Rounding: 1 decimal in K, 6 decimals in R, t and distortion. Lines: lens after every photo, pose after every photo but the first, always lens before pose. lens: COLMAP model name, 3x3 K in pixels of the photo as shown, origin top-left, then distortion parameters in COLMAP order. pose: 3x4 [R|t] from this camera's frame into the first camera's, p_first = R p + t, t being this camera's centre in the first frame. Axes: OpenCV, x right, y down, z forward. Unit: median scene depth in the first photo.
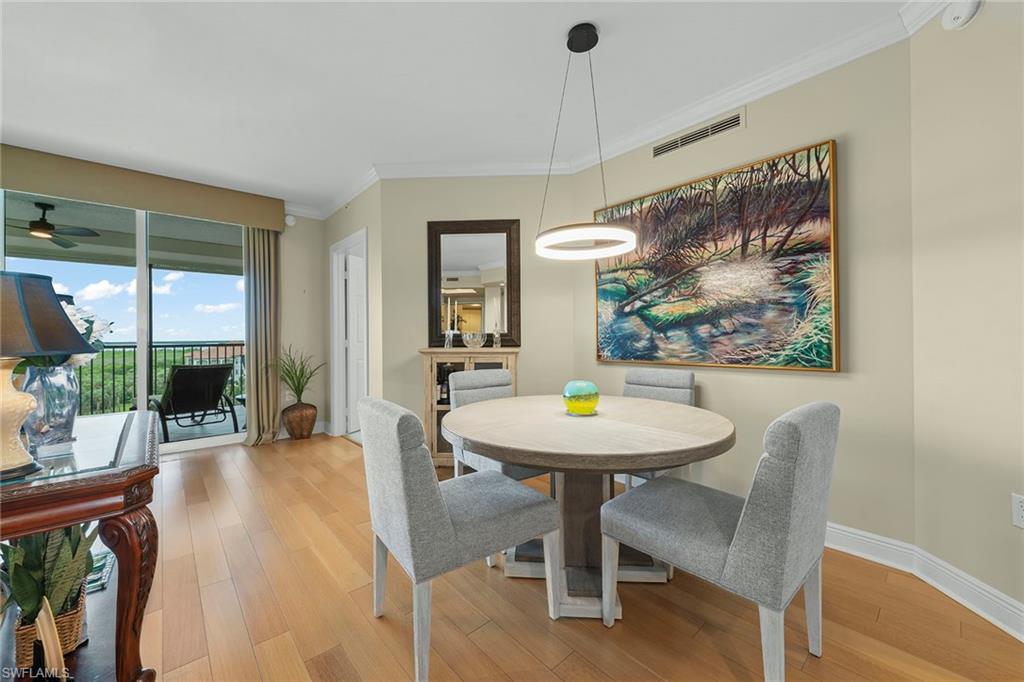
lens RADIAL K [[390.8, 0, 509.4], [0, 390.8, 333.4], [0, 0, 1]] dist [-0.000970, -0.000126]
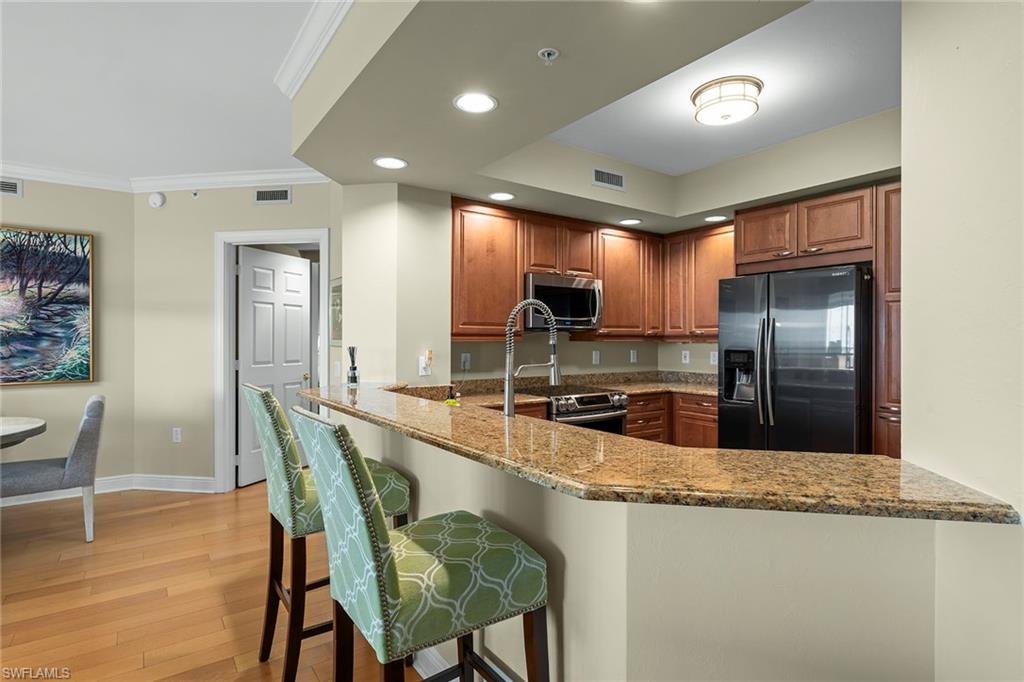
lens RADIAL K [[521.7, 0, 512.0], [0, 521.7, 341.0], [0, 0, 1]] dist [0.010725, -0.001711]
pose [[0.108120, 0.005660, 0.994122, -0.837661], [-0.008328, 0.999954, -0.004787, -0.053792], [-0.994103, -0.007762, 0.108162, -0.705198]]
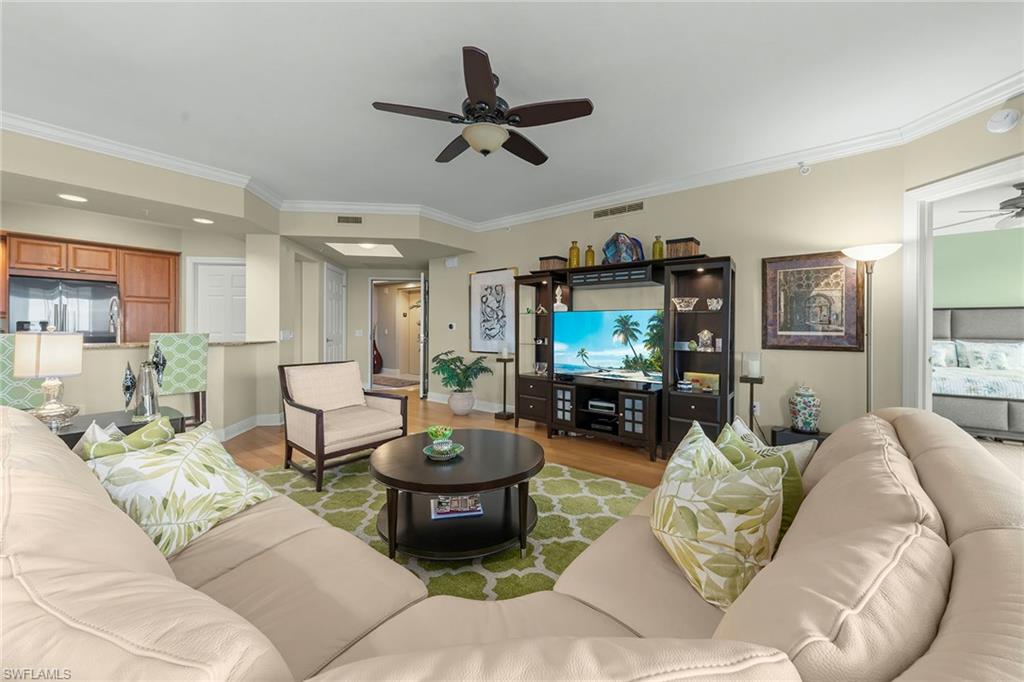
lens RADIAL K [[390.8, 0, 509.4], [0, 390.8, 333.4], [0, 0, 1]] dist [-0.000970, -0.000126]
pose [[-0.986011, 0.003921, -0.166633, -1.207629], [0.002780, 0.999971, 0.007085, 0.005189], [0.166656, 0.006522, -0.985994, 0.904800]]
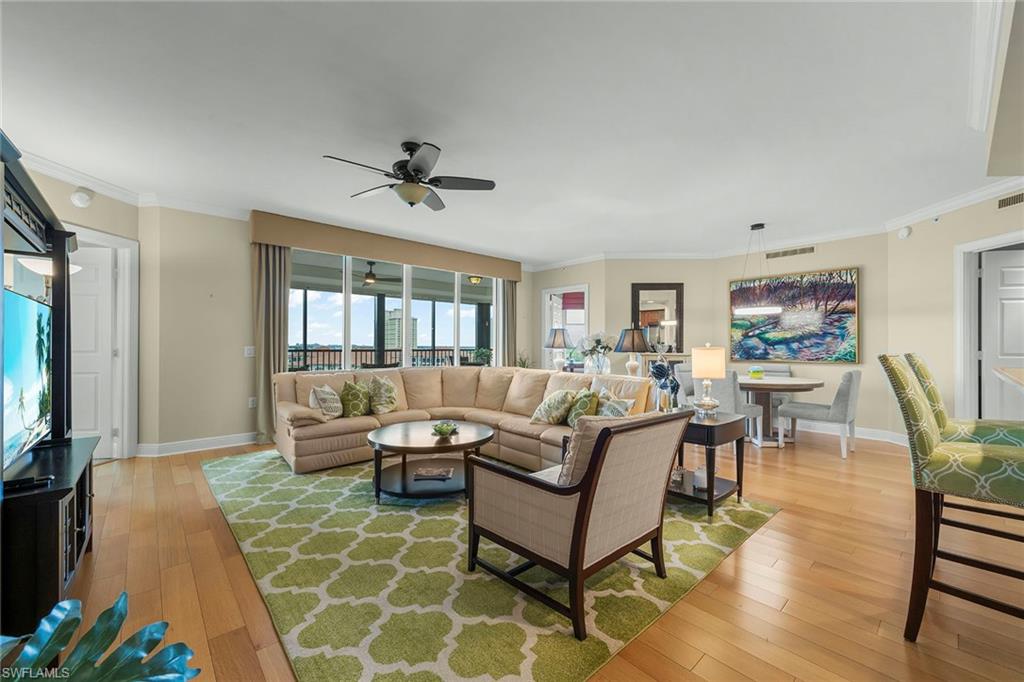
lens RADIAL K [[404.0, 0, 512.0], [0, 404.0, 341.0], [0, 0, 1]] dist [-0.001873, -0.000068]
pose [[0.999848, 0.012047, 0.012583, -1.019410], [-0.011990, 0.999918, -0.004568, -0.003290], [-0.012637, 0.004416, 0.999910, -1.122339]]
